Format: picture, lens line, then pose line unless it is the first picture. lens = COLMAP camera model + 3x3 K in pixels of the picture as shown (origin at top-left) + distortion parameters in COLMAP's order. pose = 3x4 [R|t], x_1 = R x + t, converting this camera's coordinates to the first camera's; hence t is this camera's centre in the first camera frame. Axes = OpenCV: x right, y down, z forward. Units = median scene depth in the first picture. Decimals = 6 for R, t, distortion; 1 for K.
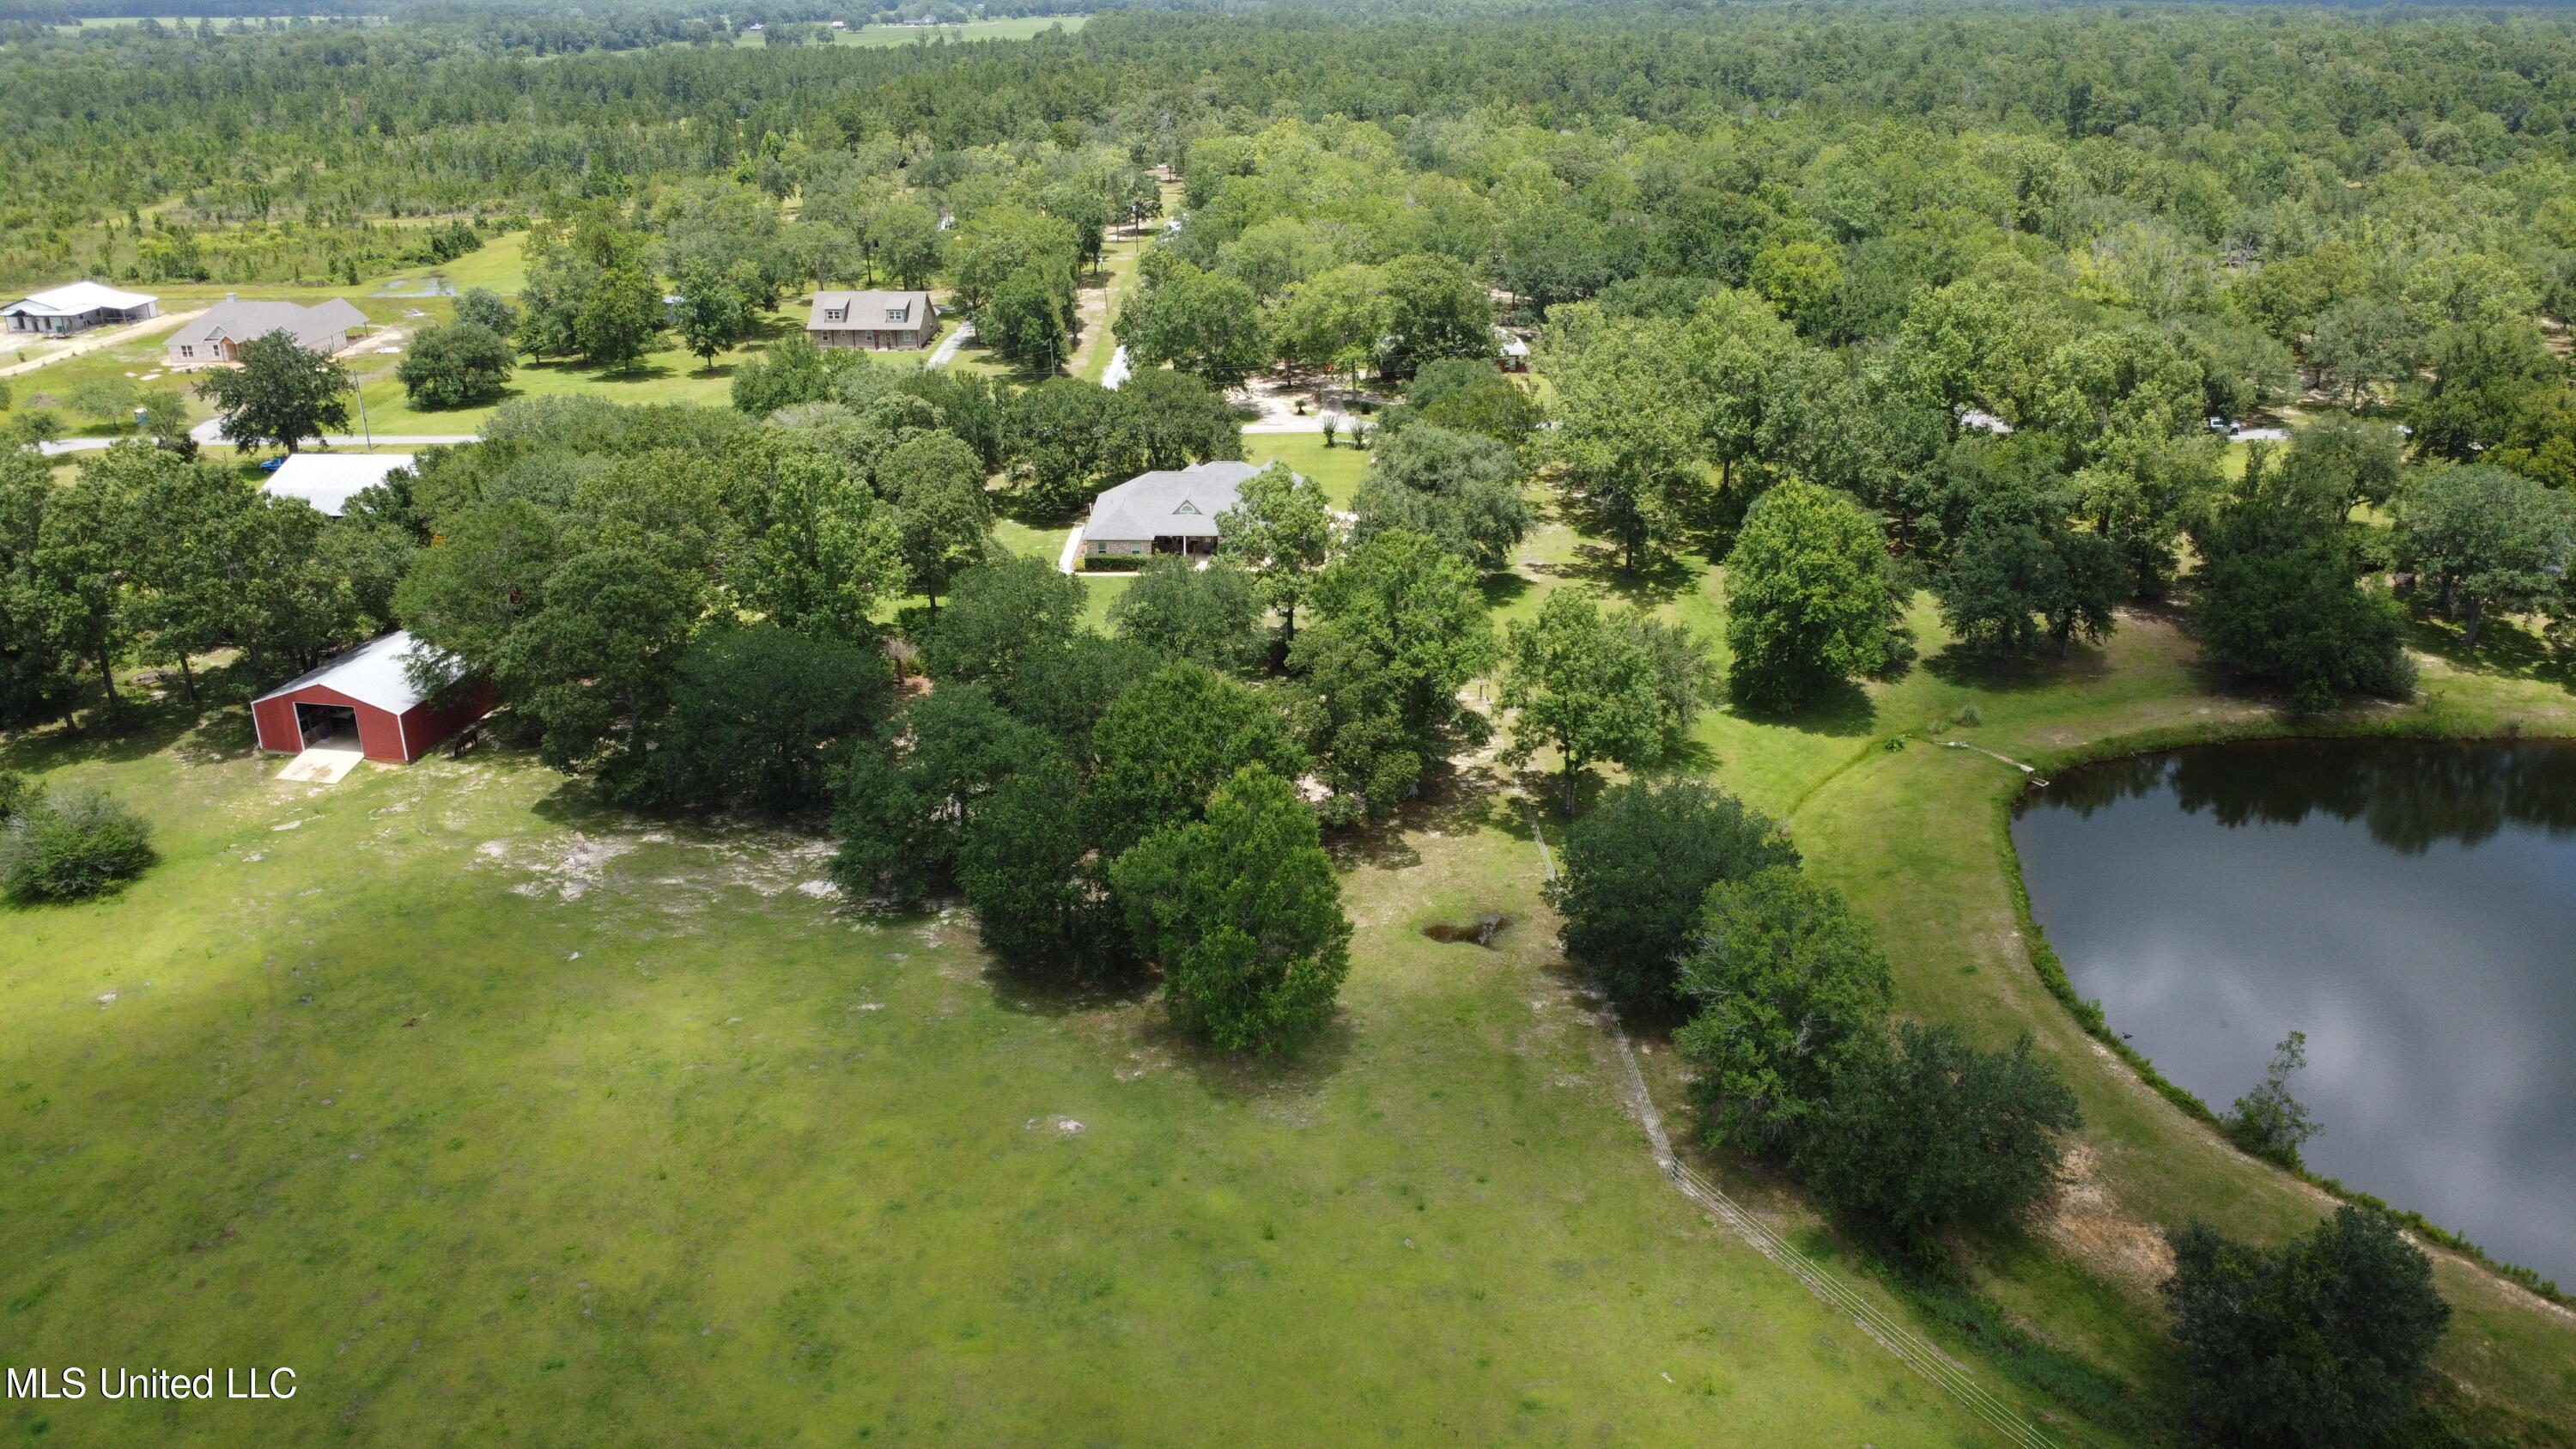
lens RADIAL K [[1844.9, 0, 1281.0], [0, 1844.9, 725.4], [0, 0, 1]] dist [-0.022800, -0.013129]
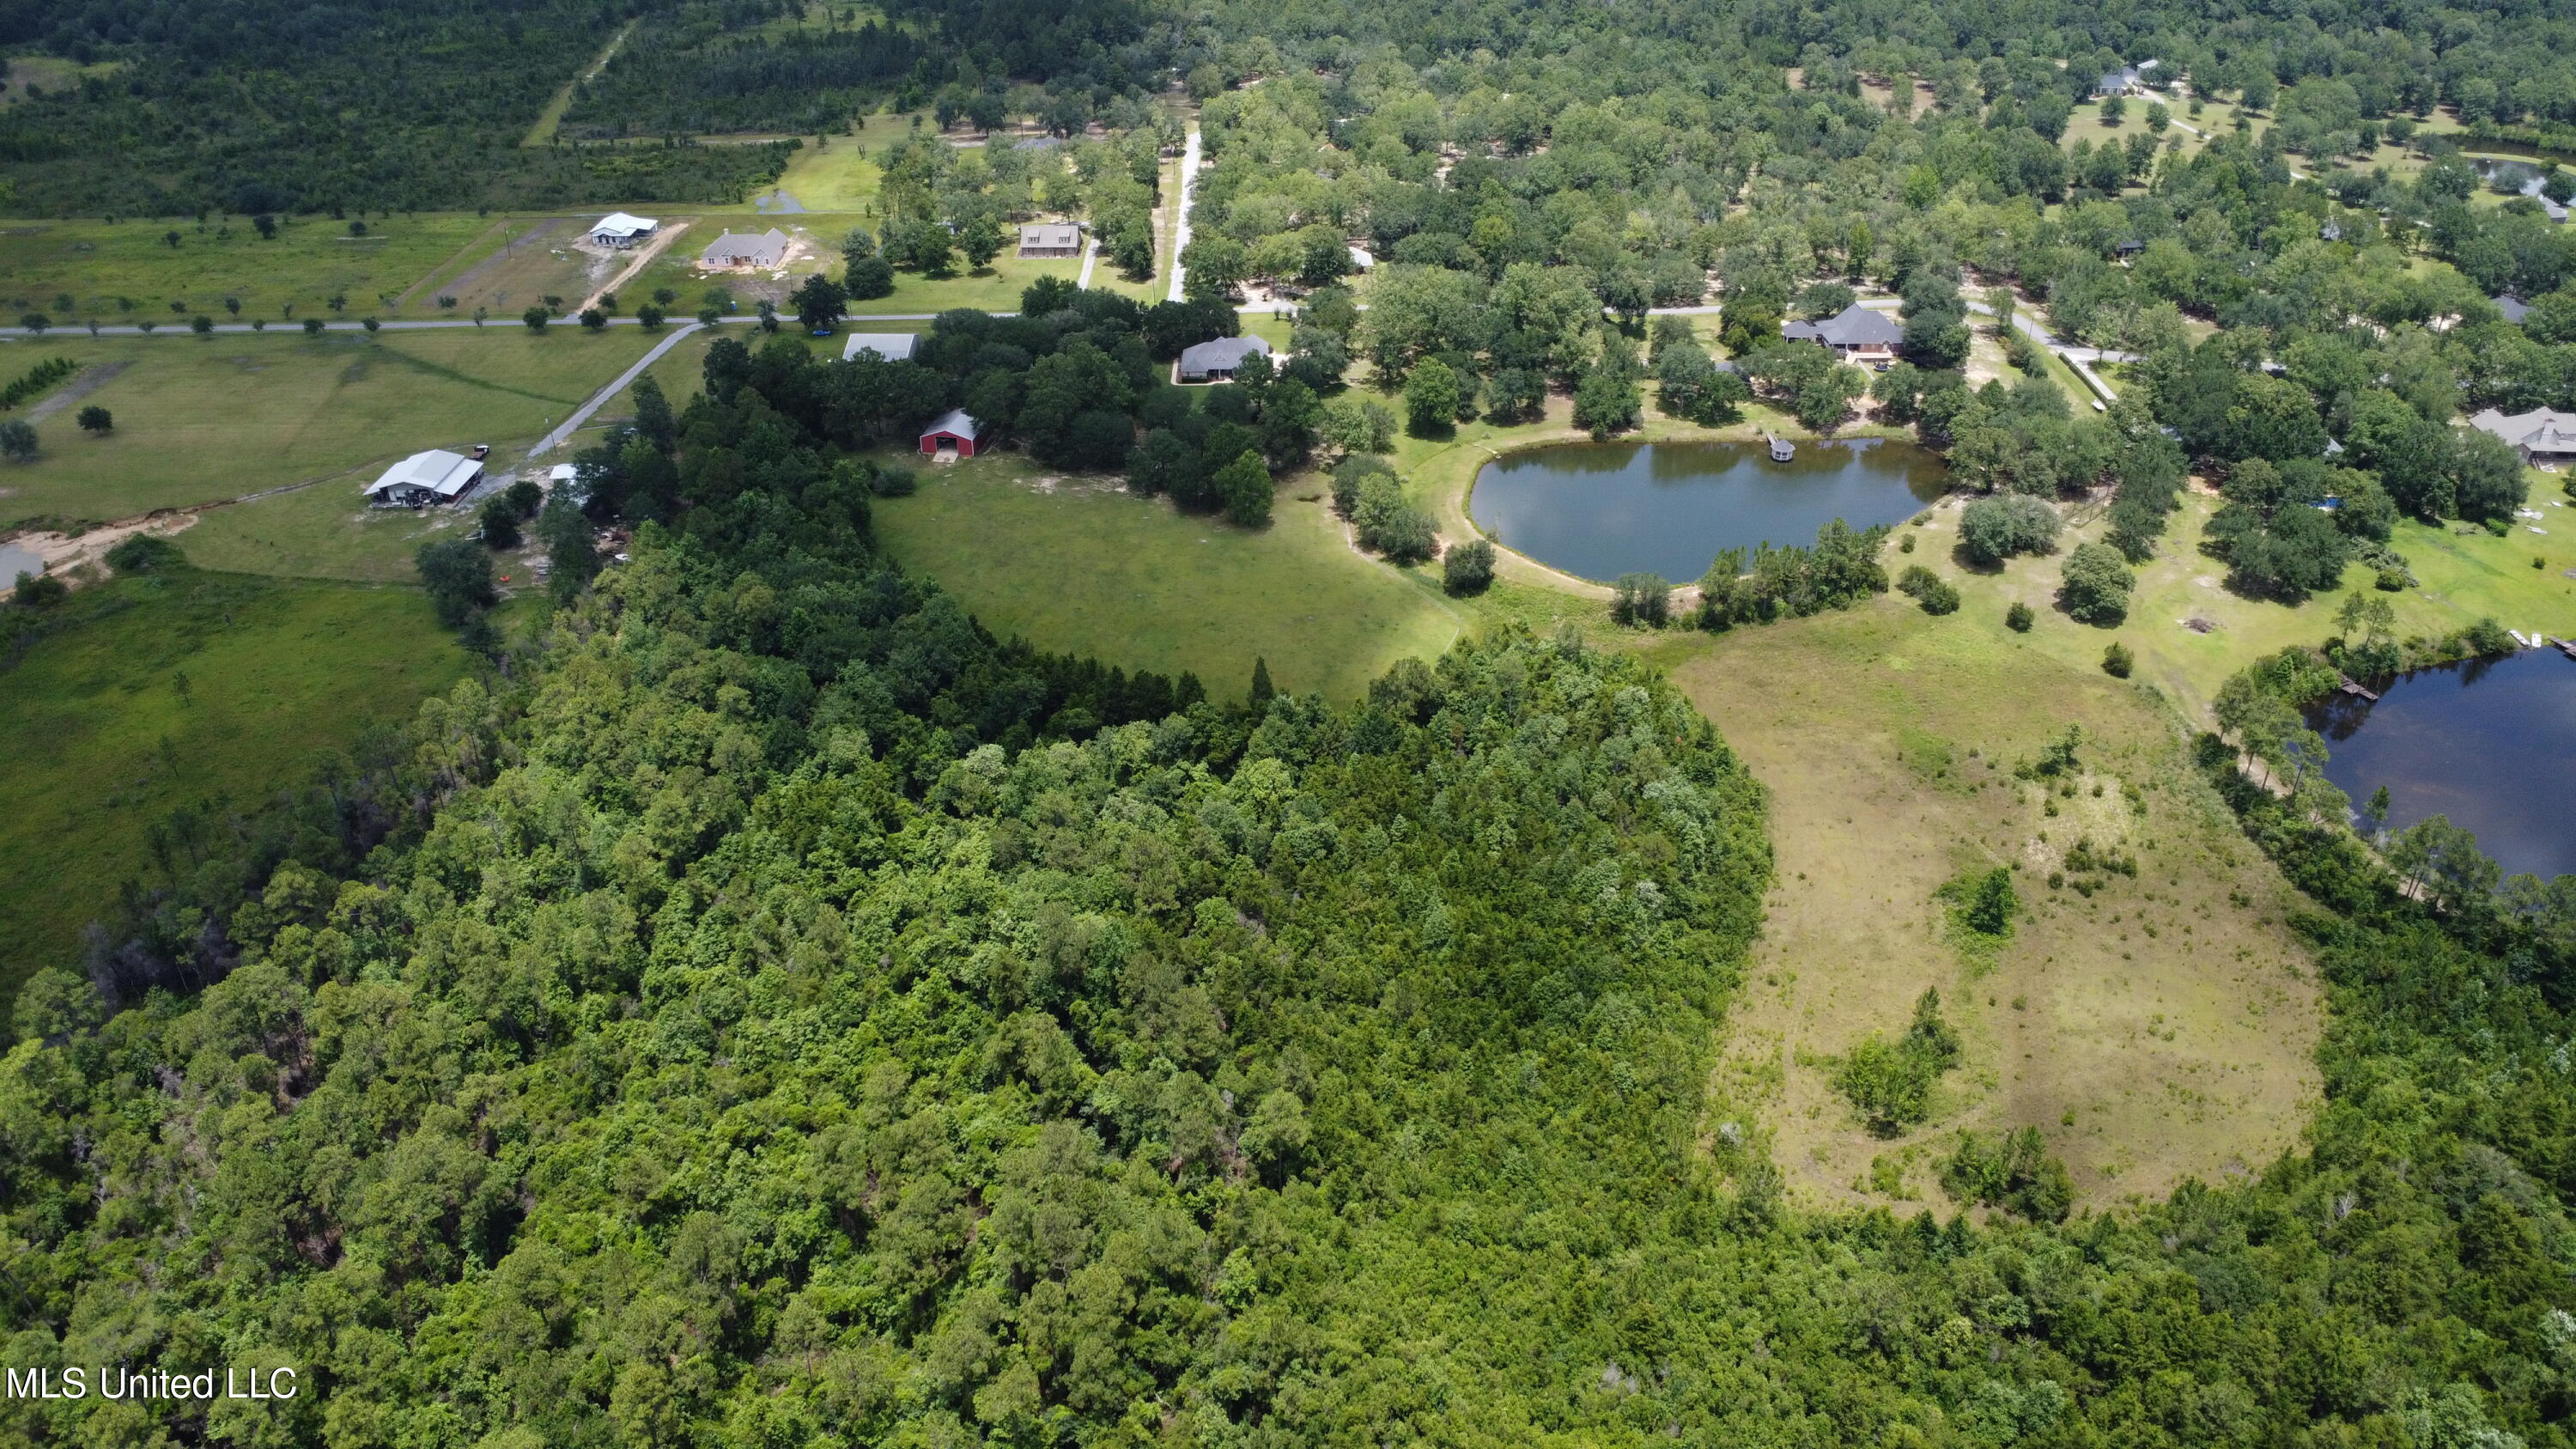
lens RADIAL K [[1844.9, 0, 1281.0], [0, 1844.9, 725.4], [0, 0, 1]] dist [-0.022800, -0.013129]
pose [[0.999920, -0.009961, 0.007827, 0.010506], [0.008724, 0.989426, 0.144777, 0.019778], [-0.009186, -0.144697, 0.989433, -1.684335]]
